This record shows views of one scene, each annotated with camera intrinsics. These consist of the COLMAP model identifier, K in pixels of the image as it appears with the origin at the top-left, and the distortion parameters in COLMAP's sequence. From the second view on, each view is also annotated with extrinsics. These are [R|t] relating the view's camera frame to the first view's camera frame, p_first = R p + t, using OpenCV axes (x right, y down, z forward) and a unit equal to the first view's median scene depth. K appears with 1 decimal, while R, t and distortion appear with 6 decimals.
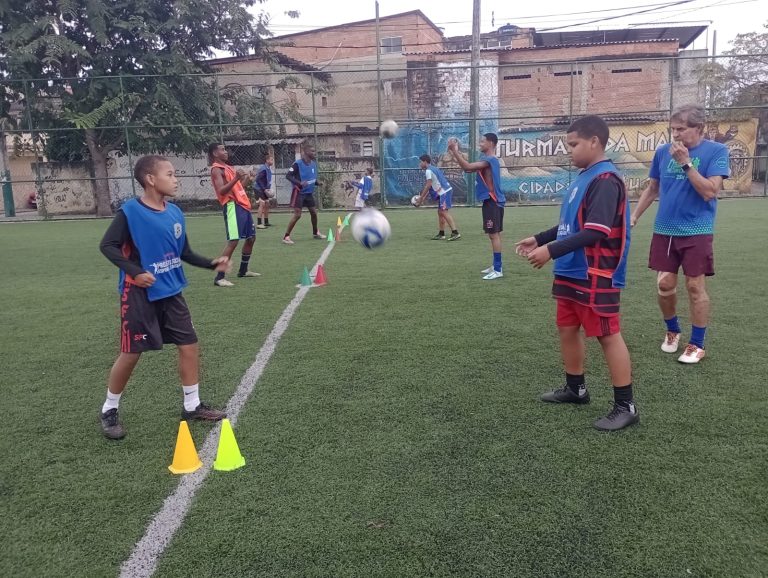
lens RADIAL K [[637.9, 0, 378.2], [0, 637.9, 286.5], [0, 0, 1]] dist [0.066033, -0.077998]
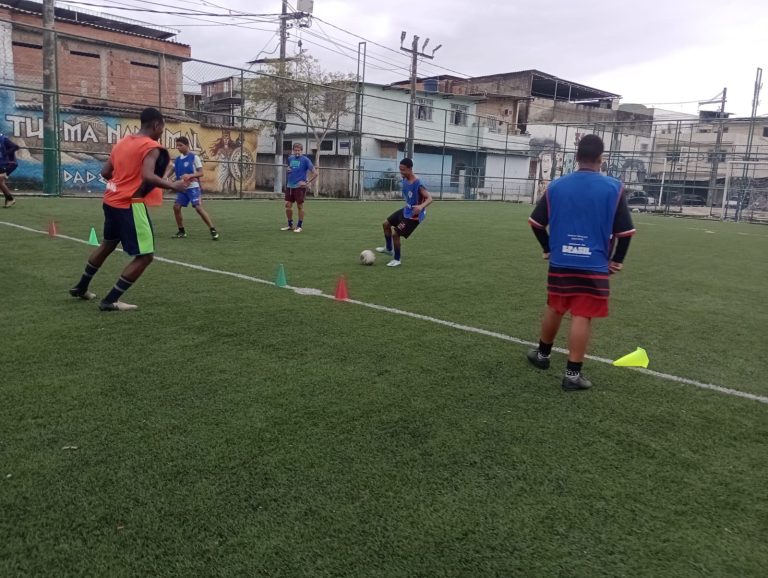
lens RADIAL K [[637.9, 0, 388.9], [0, 637.9, 290.9], [0, 0, 1]] dist [0.066033, -0.077998]
pose [[0.611029, -0.075863, 0.787965, -0.201784], [0.063334, 0.996891, 0.046865, -0.008985], [-0.789071, 0.021269, 0.613934, 0.098680]]
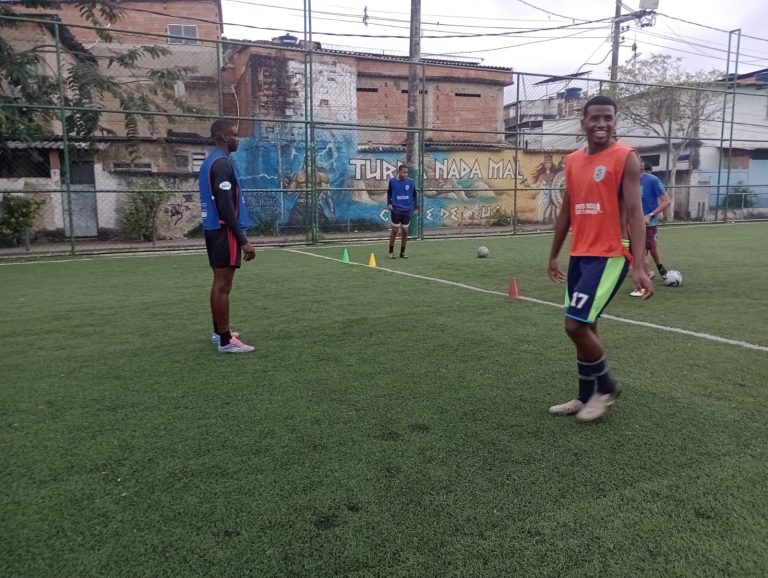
lens RADIAL K [[637.9, 0, 378.8], [0, 637.9, 291.4], [0, 0, 1]] dist [0.066033, -0.077998]
pose [[0.868933, -0.053351, 0.492046, -0.220623], [0.070487, 0.997379, -0.016335, -0.037088], [-0.489885, 0.048877, 0.870416, 0.252617]]
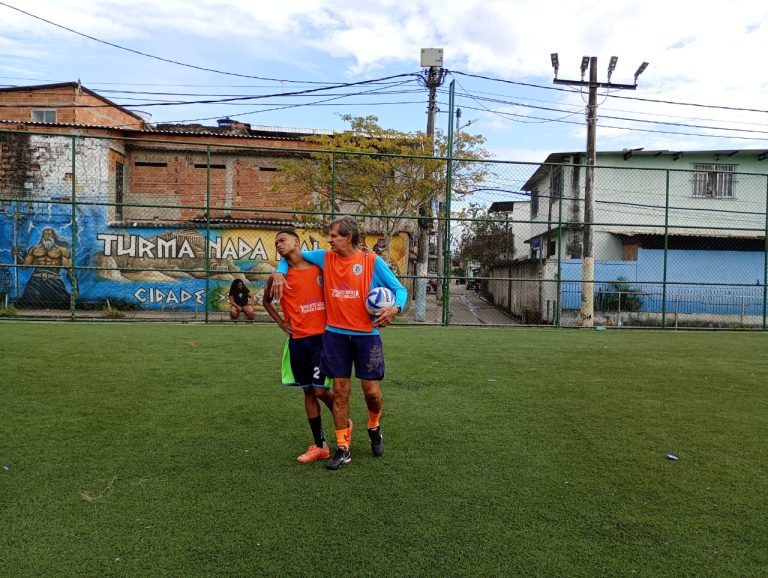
lens RADIAL K [[637.9, 0, 380.3], [0, 637.9, 290.1], [0, 0, 1]] dist [0.066033, -0.077998]
pose [[0.980241, 0.056016, 0.189708, 0.375787], [-0.025964, 0.987204, -0.157333, -0.042093], [-0.196093, 0.149299, 0.969153, 0.161720]]
